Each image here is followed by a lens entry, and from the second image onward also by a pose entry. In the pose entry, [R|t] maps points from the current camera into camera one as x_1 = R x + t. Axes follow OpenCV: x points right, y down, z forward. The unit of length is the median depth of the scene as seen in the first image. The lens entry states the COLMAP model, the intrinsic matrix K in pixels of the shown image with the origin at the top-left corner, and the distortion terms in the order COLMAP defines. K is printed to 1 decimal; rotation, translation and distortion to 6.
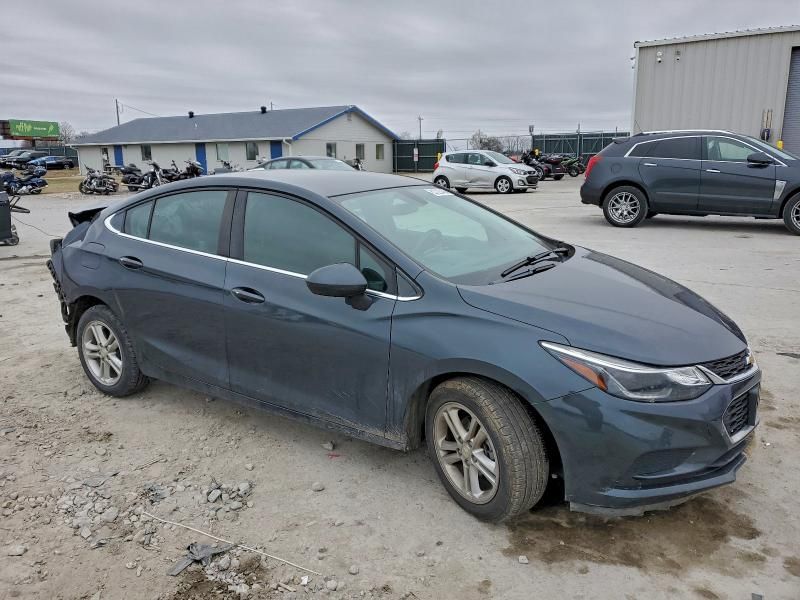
lens RADIAL K [[596.3, 0, 397.2], [0, 596.3, 298.9], [0, 0, 1]] dist [-0.002828, 0.001383]
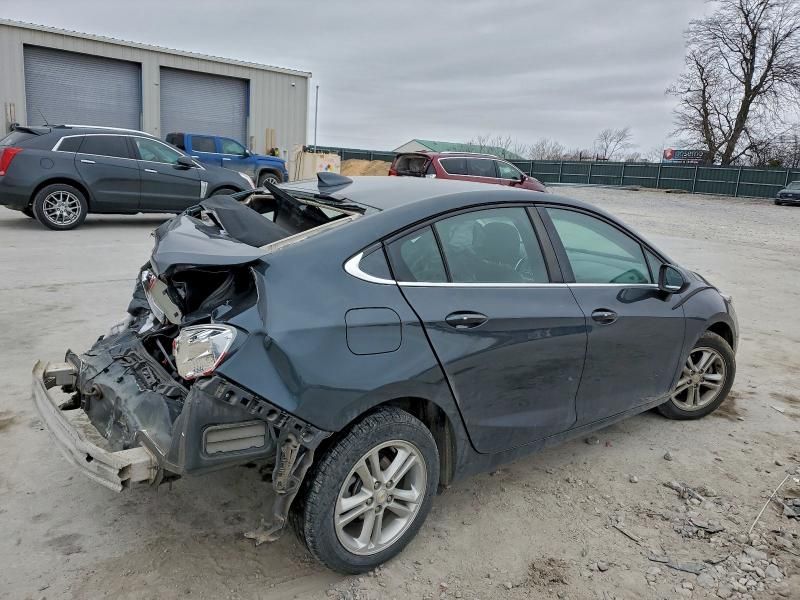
lens RADIAL K [[596.3, 0, 397.2], [0, 596.3, 298.9], [0, 0, 1]] dist [-0.002828, 0.001383]
pose [[0.315697, -0.167548, 0.933950, -0.318125], [0.157221, 0.979918, 0.122650, -0.051673], [-0.935744, 0.108116, 0.335699, 0.251960]]
